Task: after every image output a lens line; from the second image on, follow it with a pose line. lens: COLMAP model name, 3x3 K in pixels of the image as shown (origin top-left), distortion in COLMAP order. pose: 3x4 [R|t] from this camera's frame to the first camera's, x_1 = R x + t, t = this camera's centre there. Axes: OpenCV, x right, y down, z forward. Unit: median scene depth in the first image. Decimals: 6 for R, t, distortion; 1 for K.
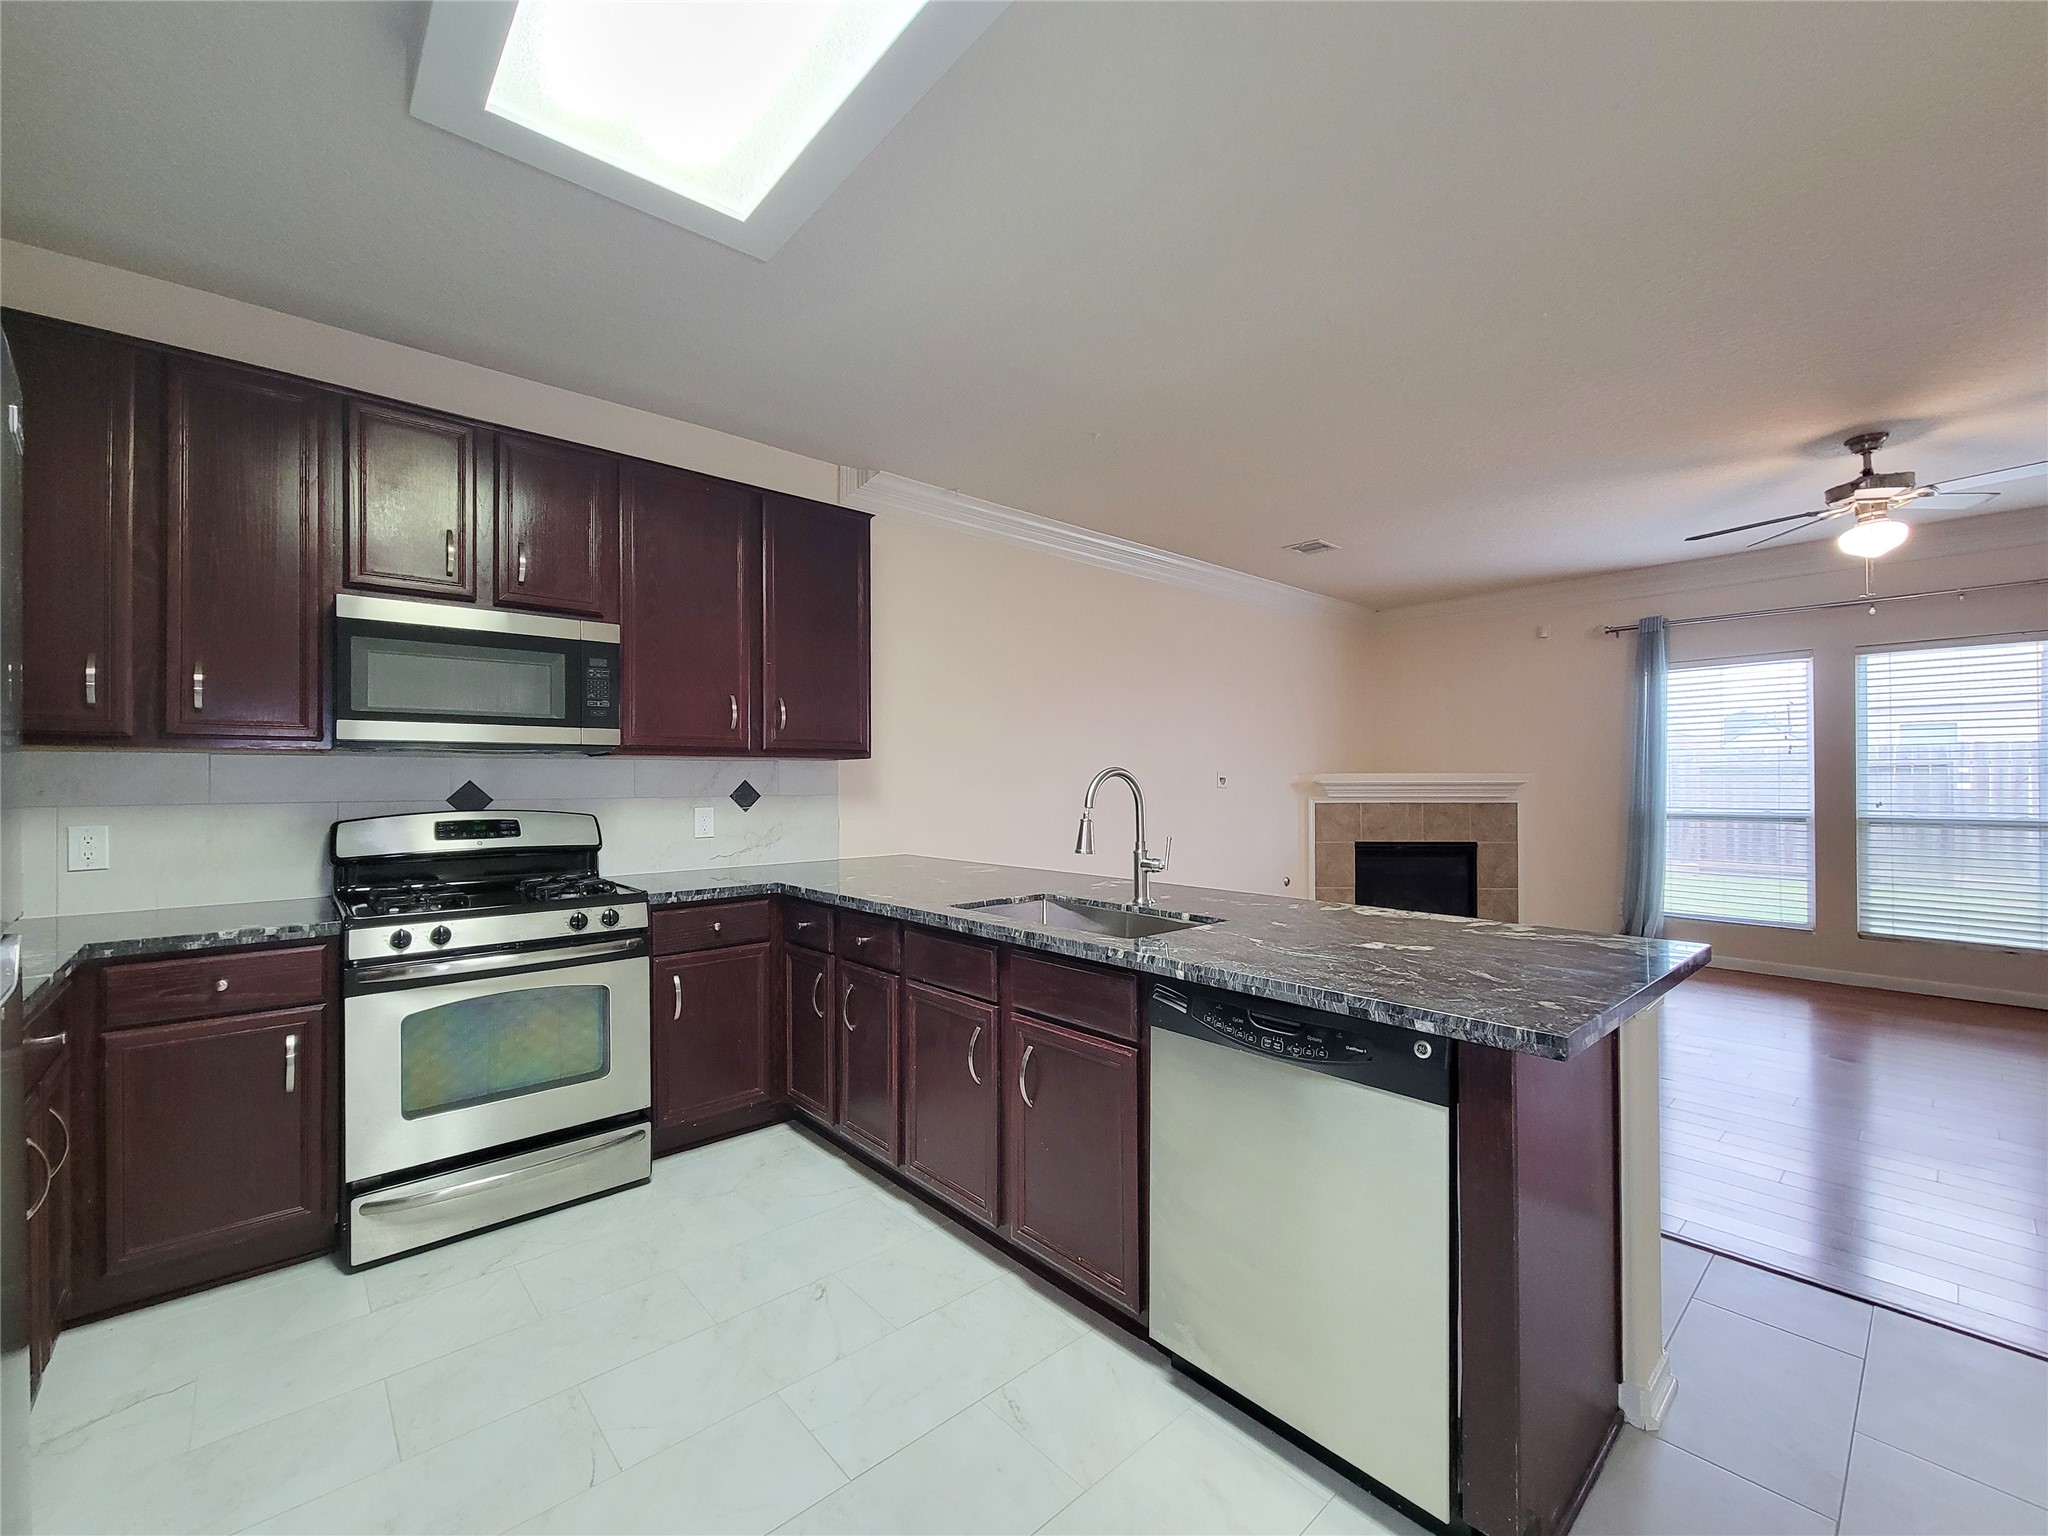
lens RADIAL K [[839.2, 0, 1025.7], [0, 839.2, 777.6], [0, 0, 1]] dist [0.000081, -0.000187]
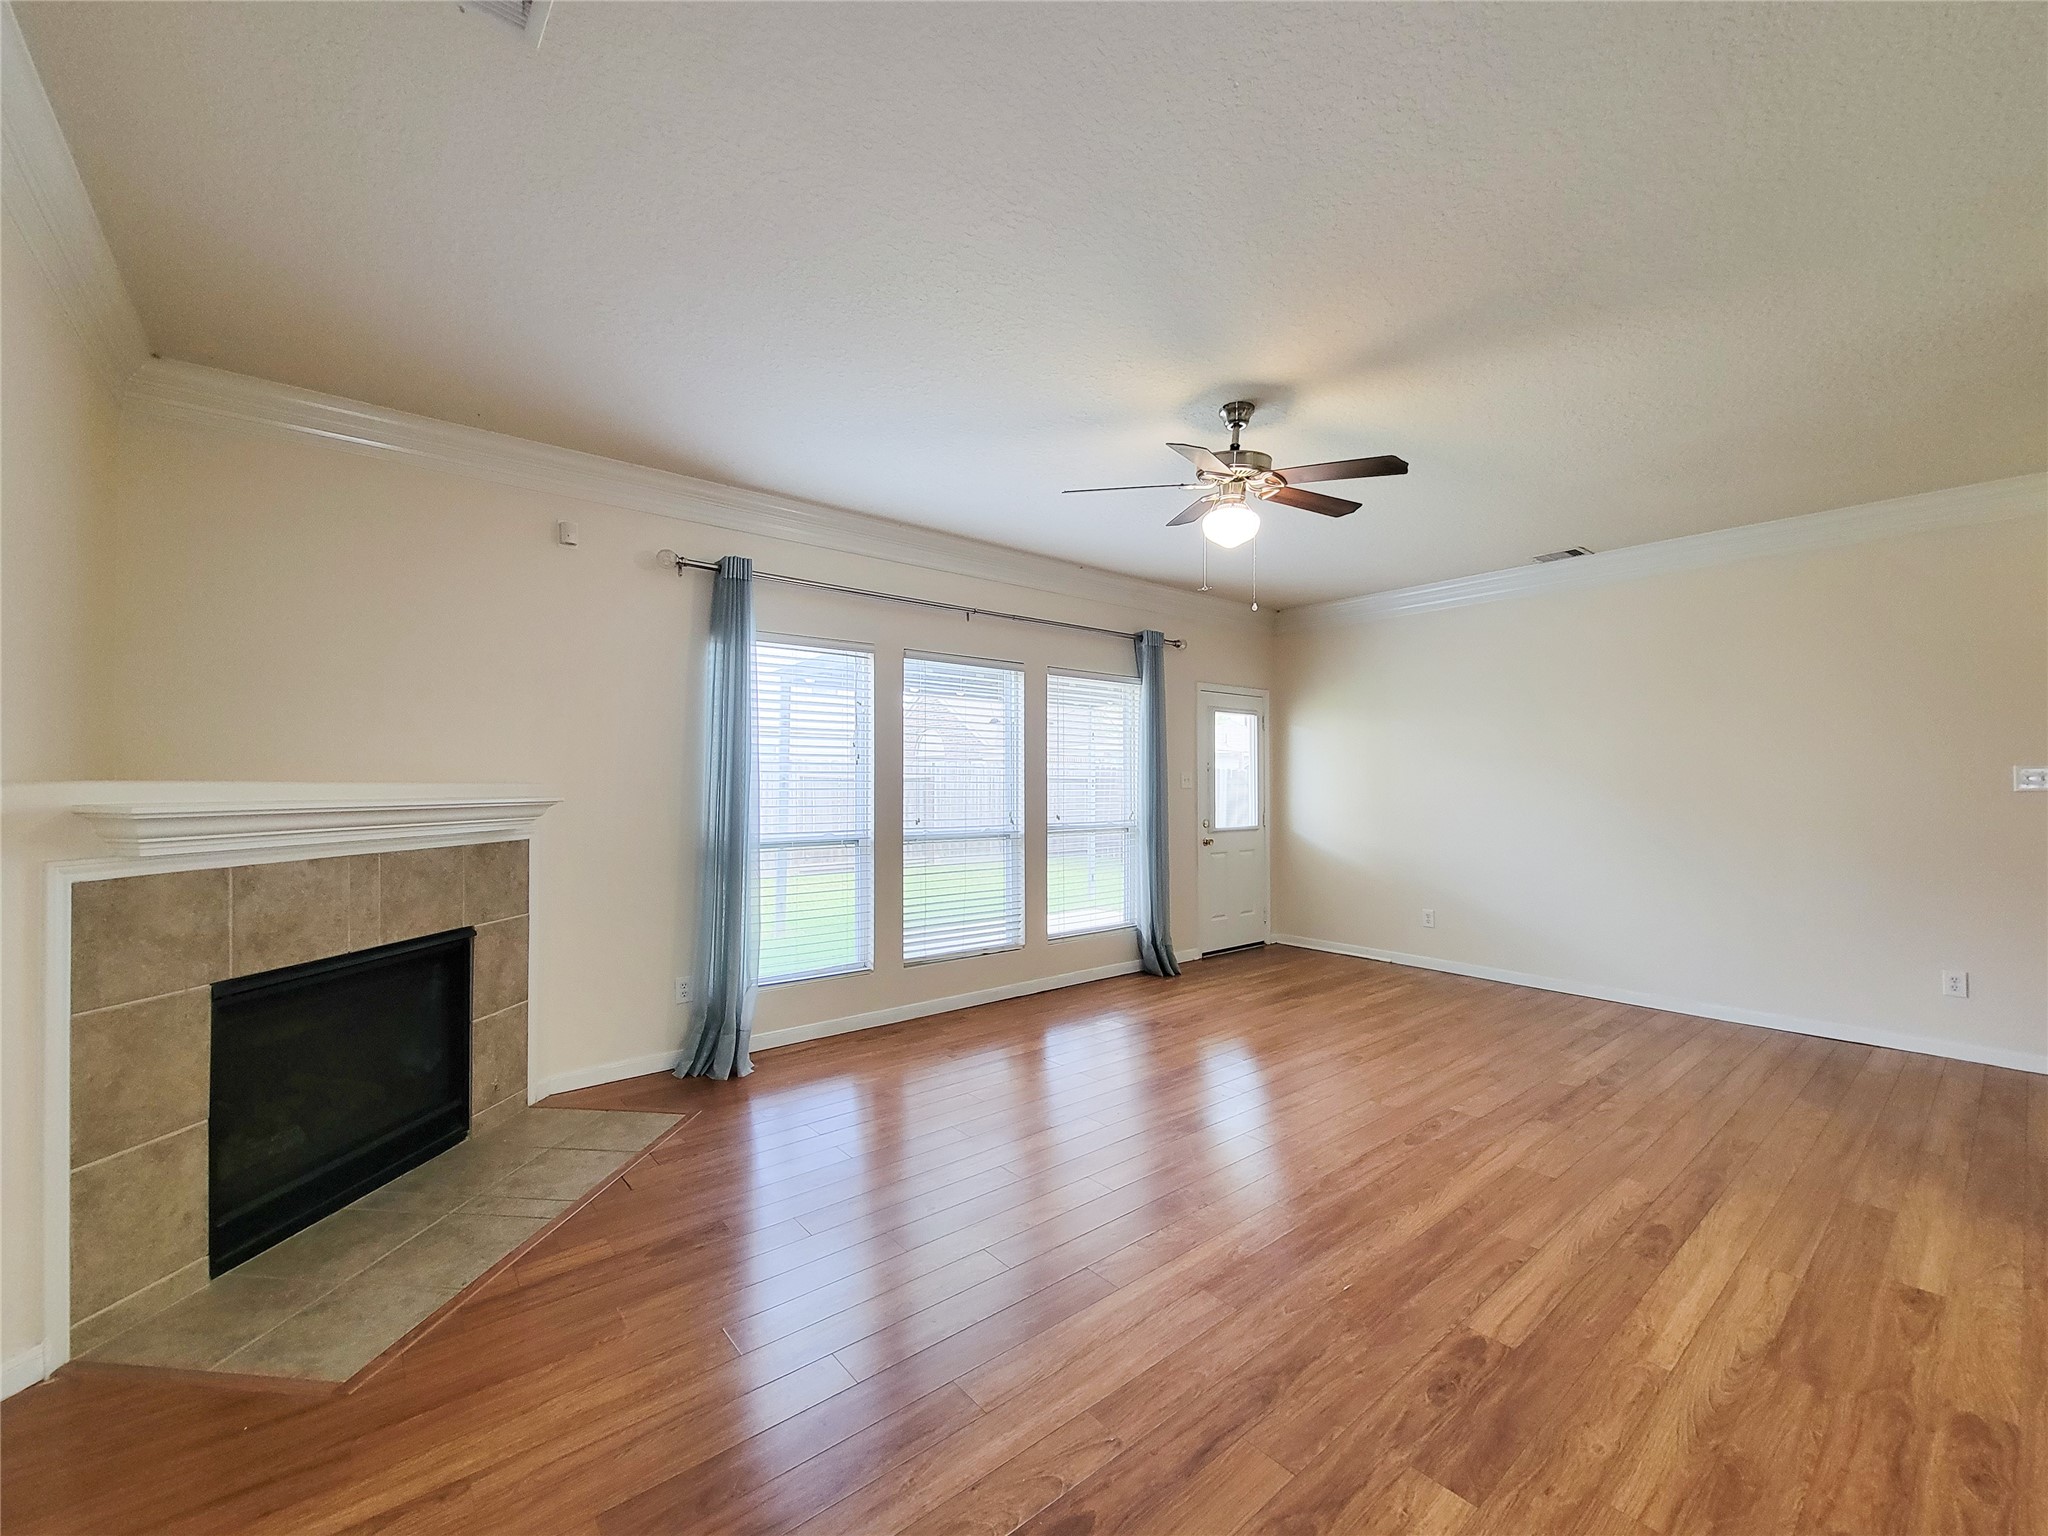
lens RADIAL K [[839.2, 0, 1026.7], [0, 839.2, 777.6], [0, 0, 1]] dist [0.000081, -0.000187]
pose [[0.043653, 0.014725, 0.998938, 0.067502], [-0.001848, 0.999891, -0.014658, -0.002546], [-0.999045, -0.001206, 0.043676, 0.663379]]
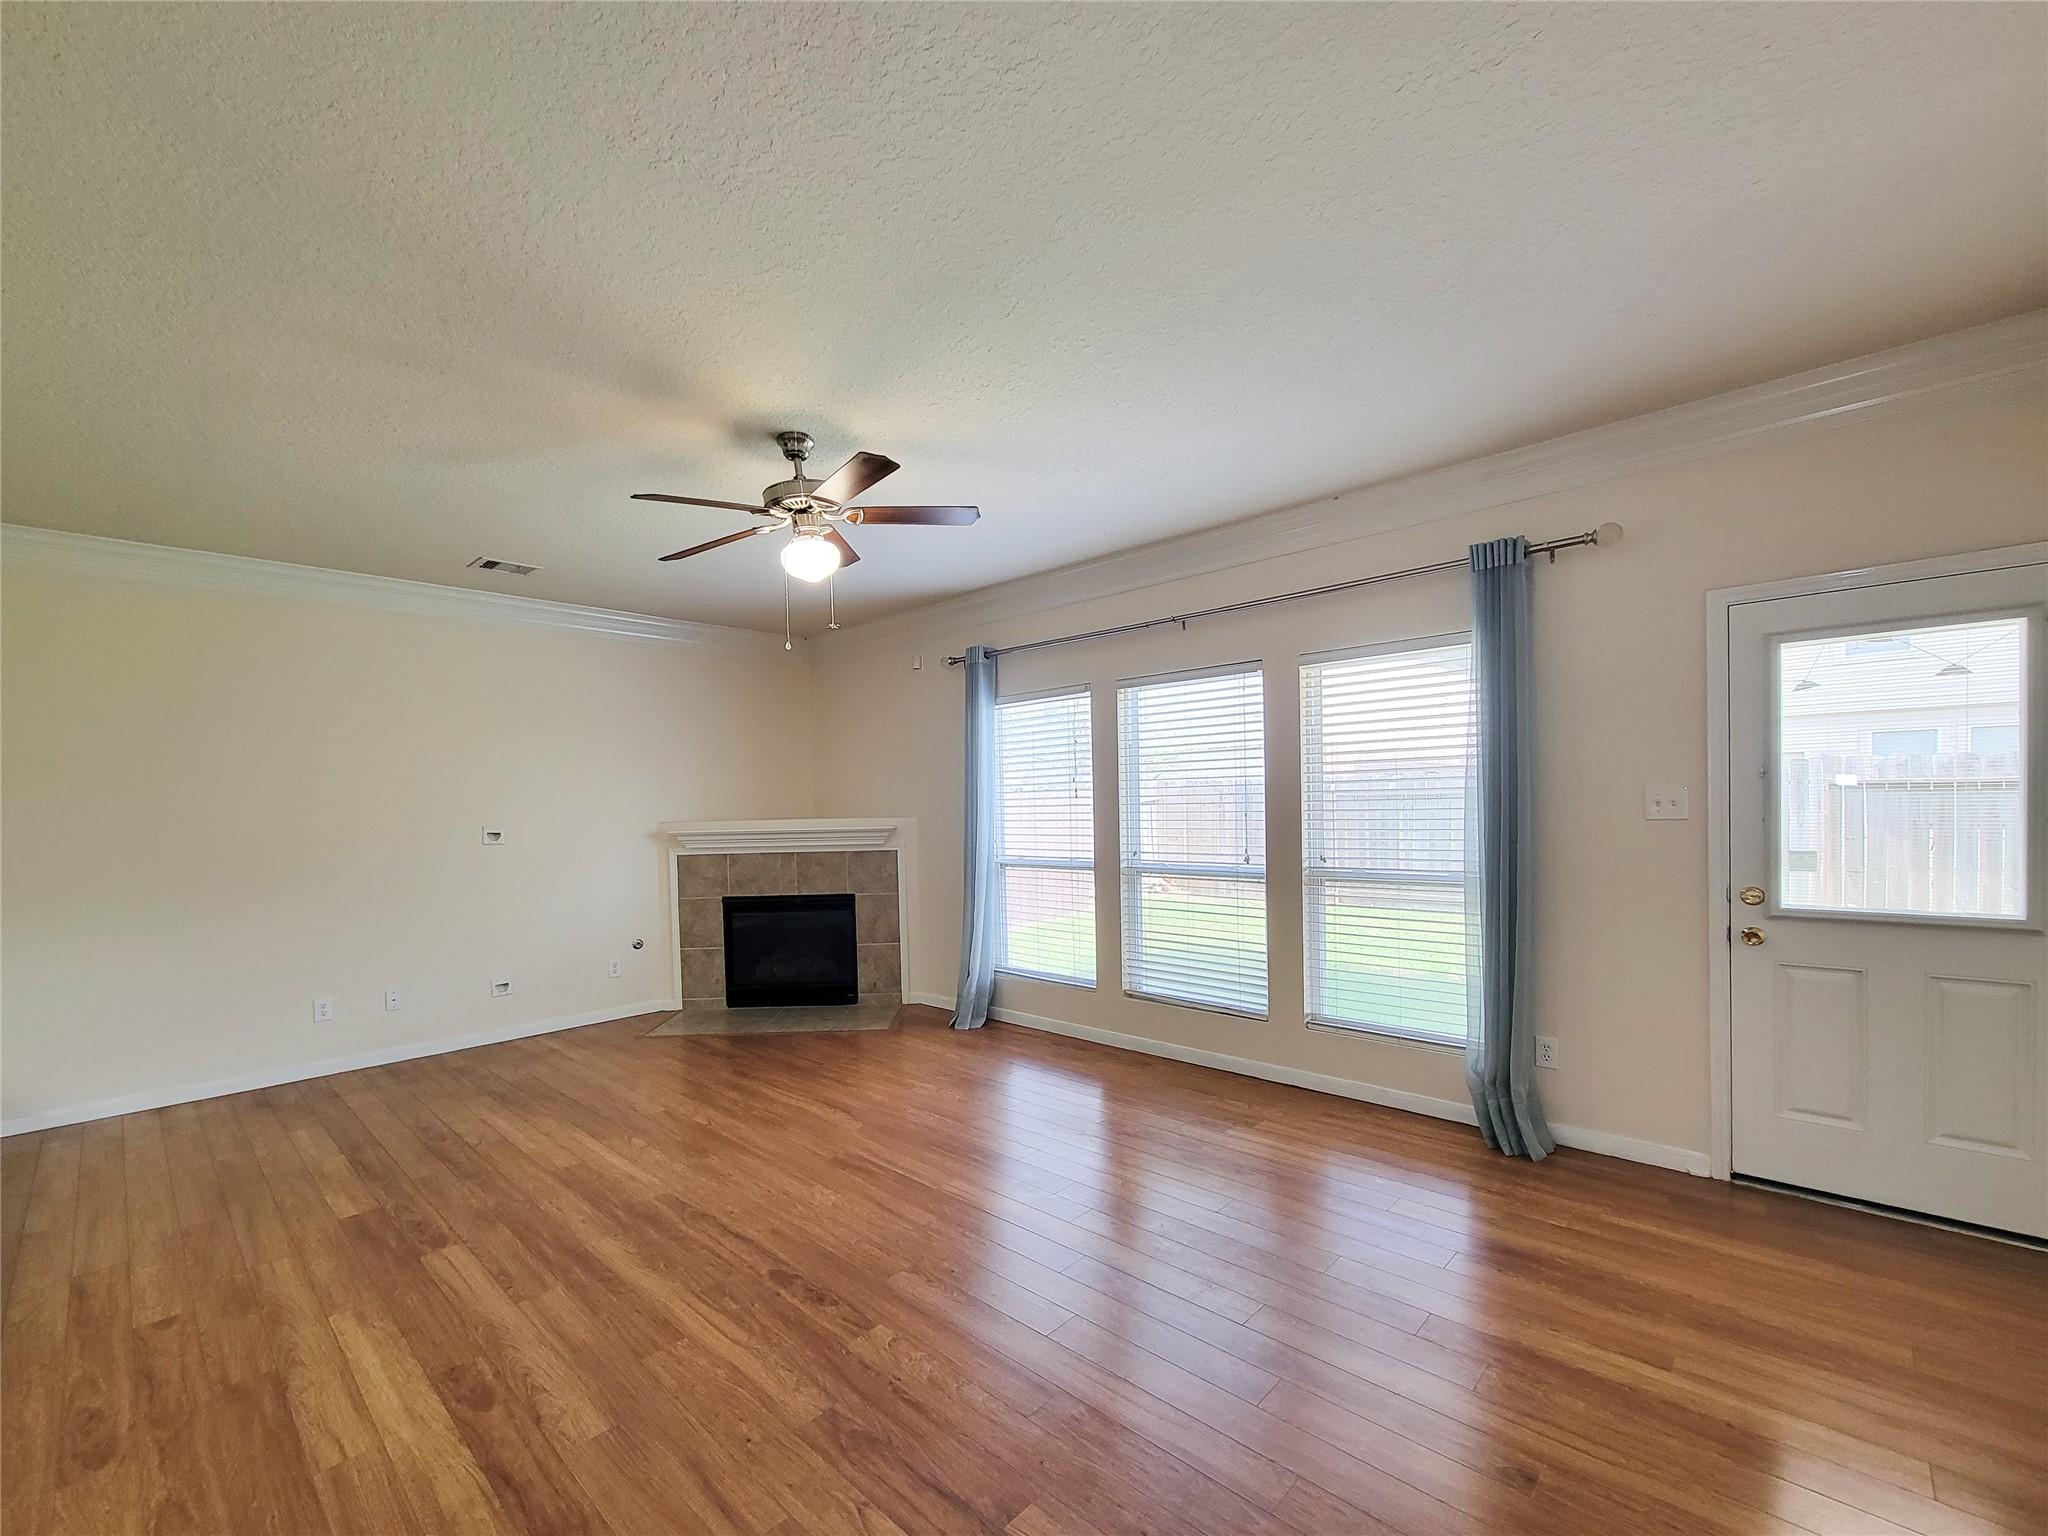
lens RADIAL K [[839.2, 0, 1005.0], [0, 839.2, 826.5], [0, 0, 1]] dist [0.000081, -0.000187]
pose [[0.996458, -0.019519, 0.081792, 0.629570], [0.017268, 0.999455, 0.028143, -0.019457], [-0.082297, -0.026631, 0.996252, 0.079896]]
